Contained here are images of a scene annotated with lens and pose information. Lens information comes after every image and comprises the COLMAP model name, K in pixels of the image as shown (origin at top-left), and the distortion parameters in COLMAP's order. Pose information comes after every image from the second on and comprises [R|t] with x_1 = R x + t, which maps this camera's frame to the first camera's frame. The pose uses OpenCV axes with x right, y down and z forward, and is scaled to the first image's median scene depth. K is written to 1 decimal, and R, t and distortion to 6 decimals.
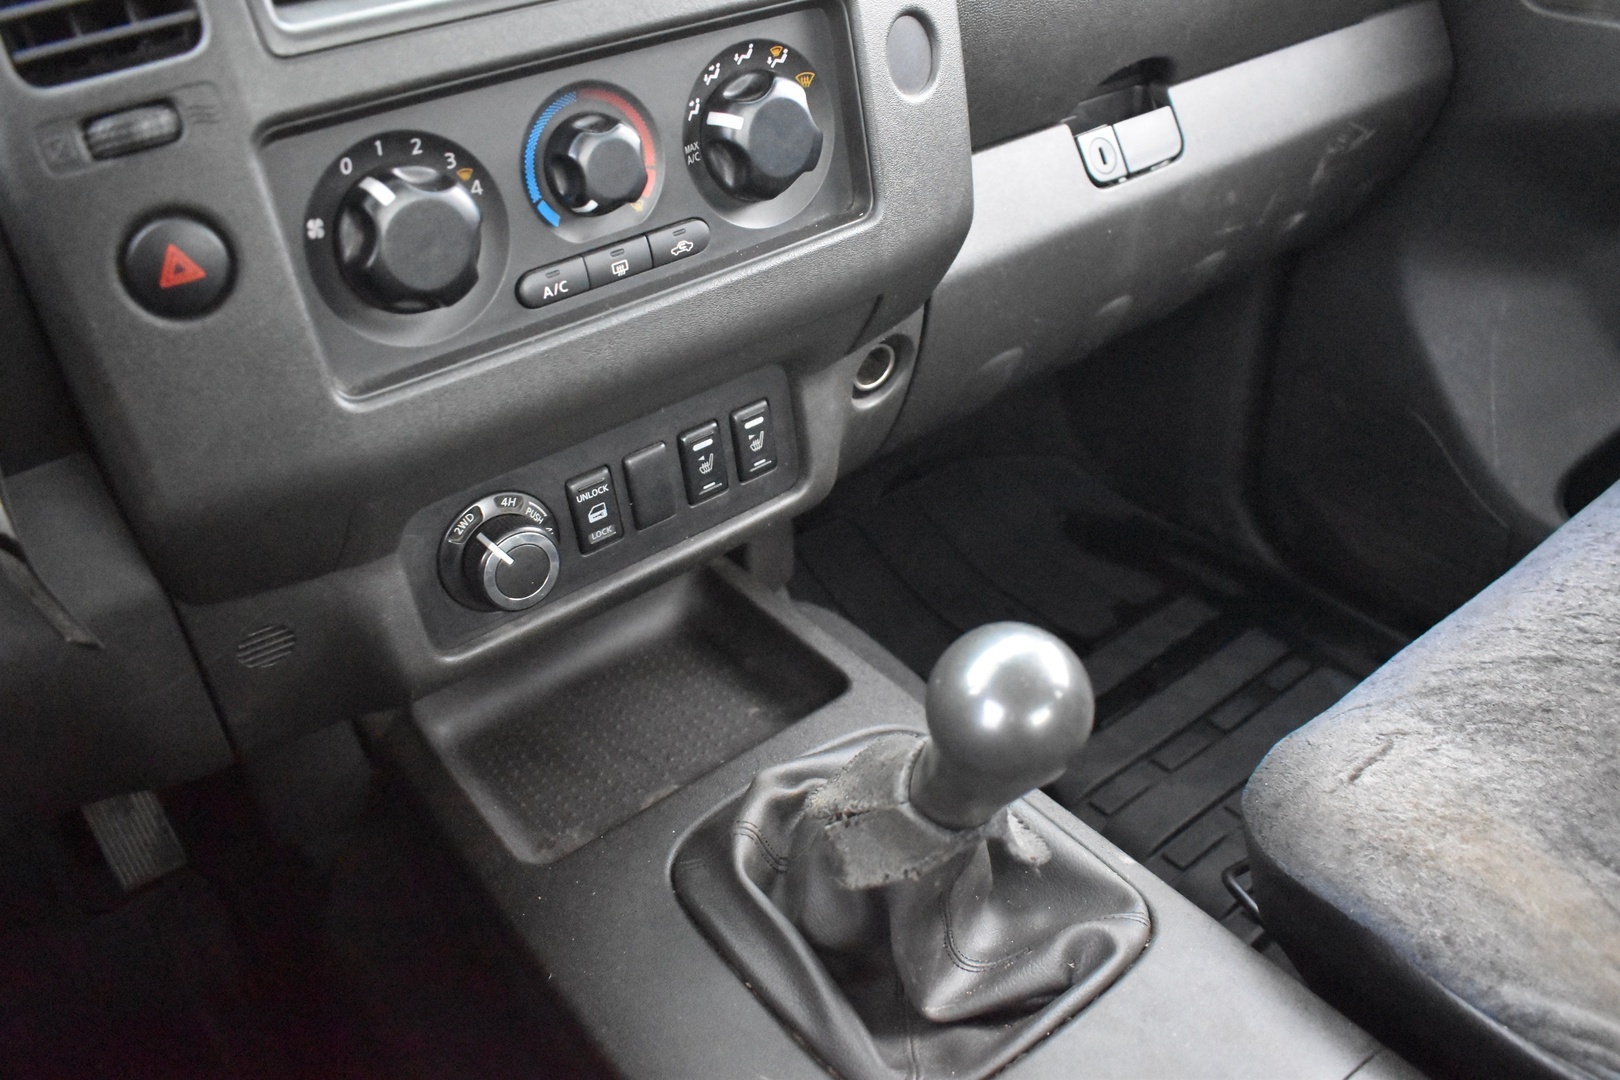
lens RADIAL K [[1278.5, 0, 810.0], [0, 1278.5, 540.0], [0, 0, 1]] dist [-0.092292, 0.010707]
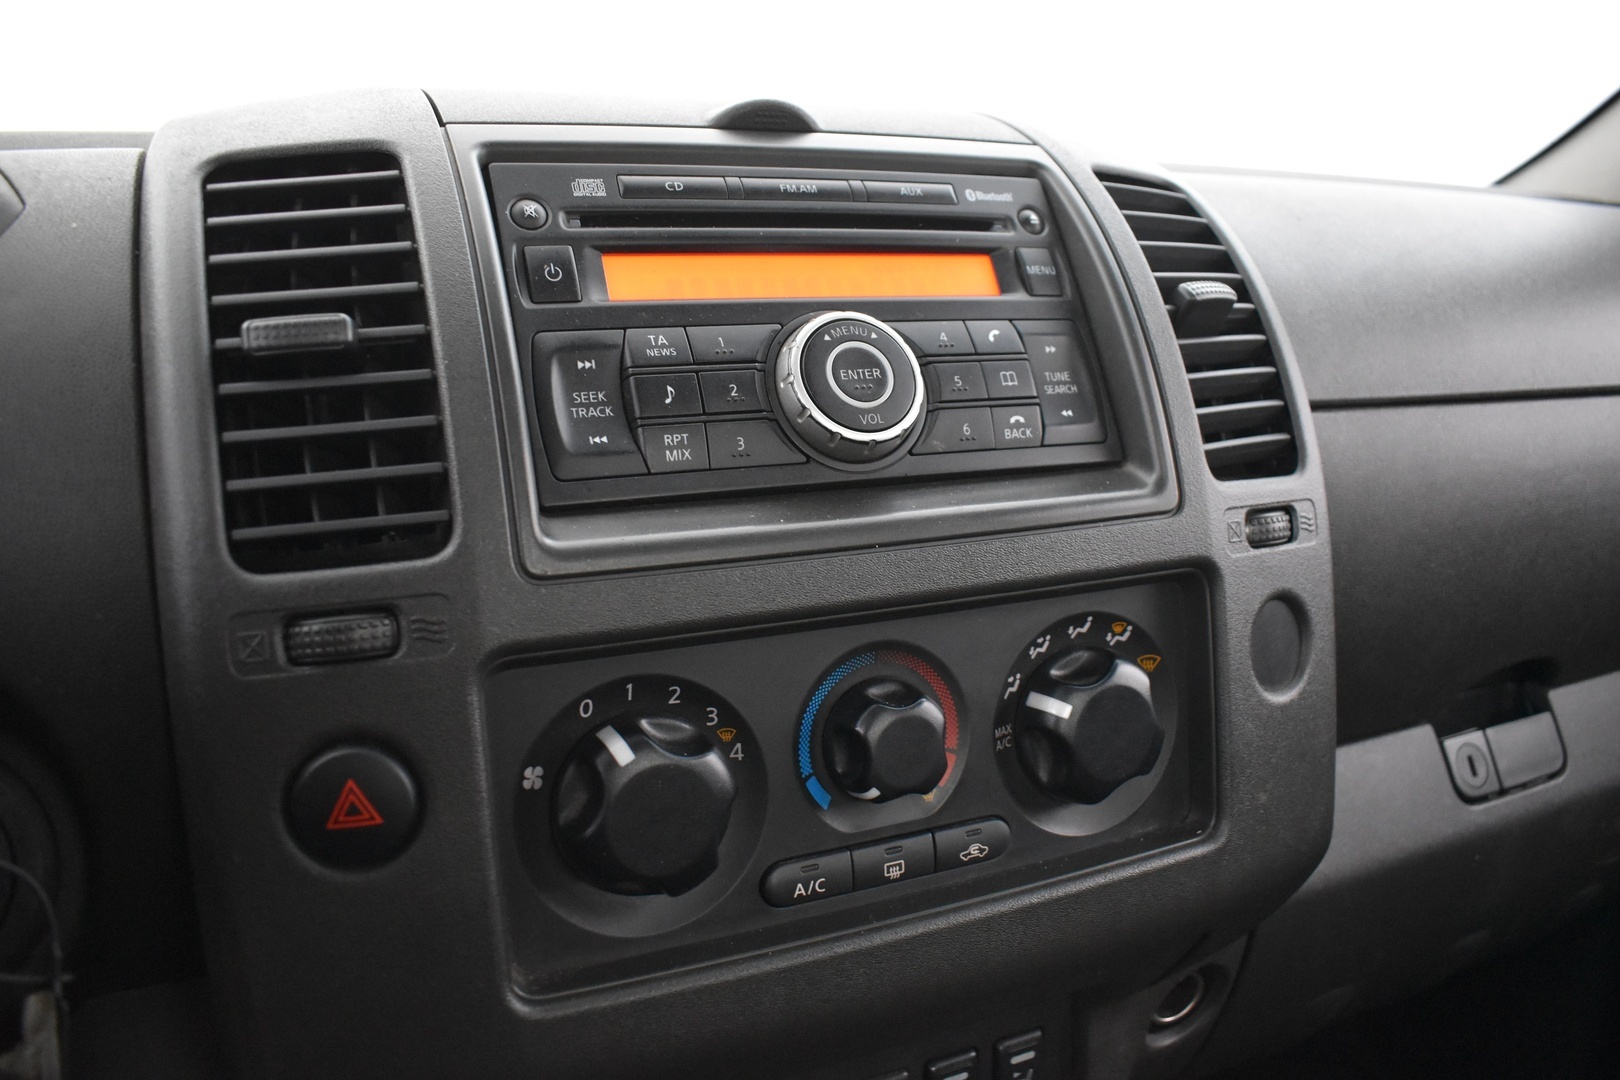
lens RADIAL K [[1252.1, 0, 810.0], [0, 1252.1, 540.0], [0, 0, 1]] dist [-0.074624, 0.000500]
pose [[0.972315, 0.112711, -0.204694, -0.064769], [-0.178895, 0.922609, -0.341746, -0.128909], [0.150334, 0.368903, 0.917230, 0.205156]]
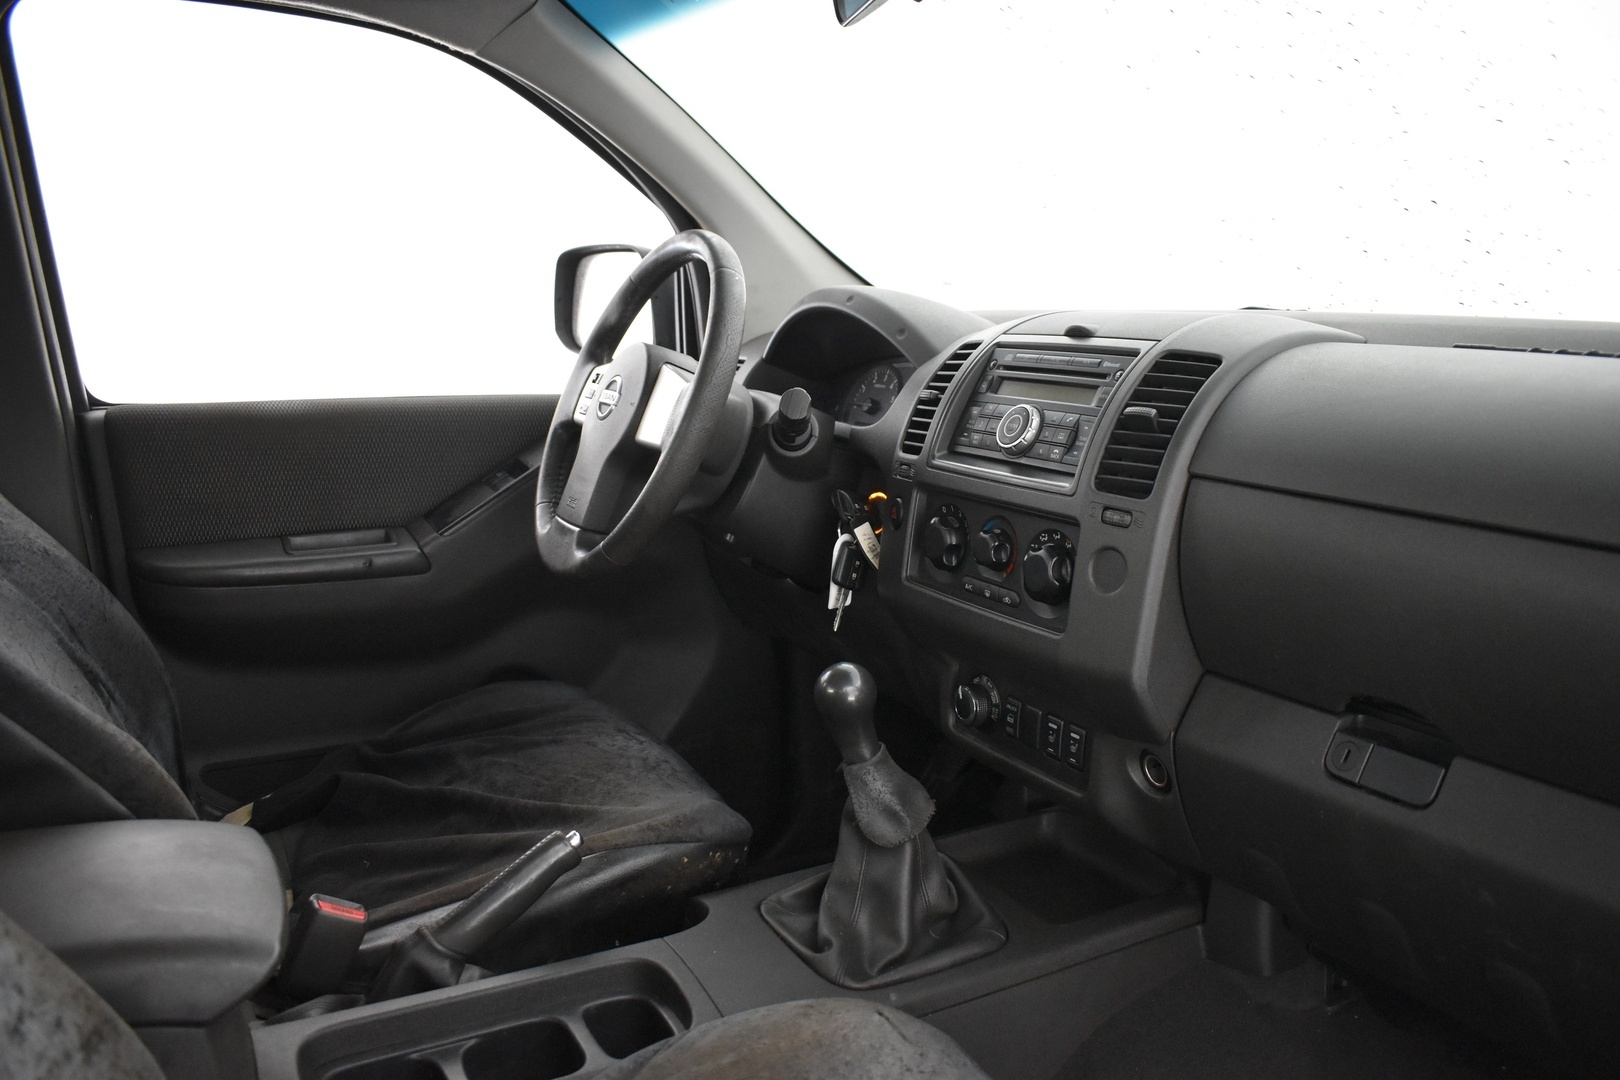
lens RADIAL K [[1252.1, 0, 810.0], [0, 1252.1, 540.0], [0, 0, 1]] dist [-0.074624, 0.000500]
pose [[-0.155475, 0.258395, -0.953446, 2.031995], [-0.545218, 0.782411, 0.300949, -0.795220], [0.823750, 0.566626, 0.019236, 0.637780]]
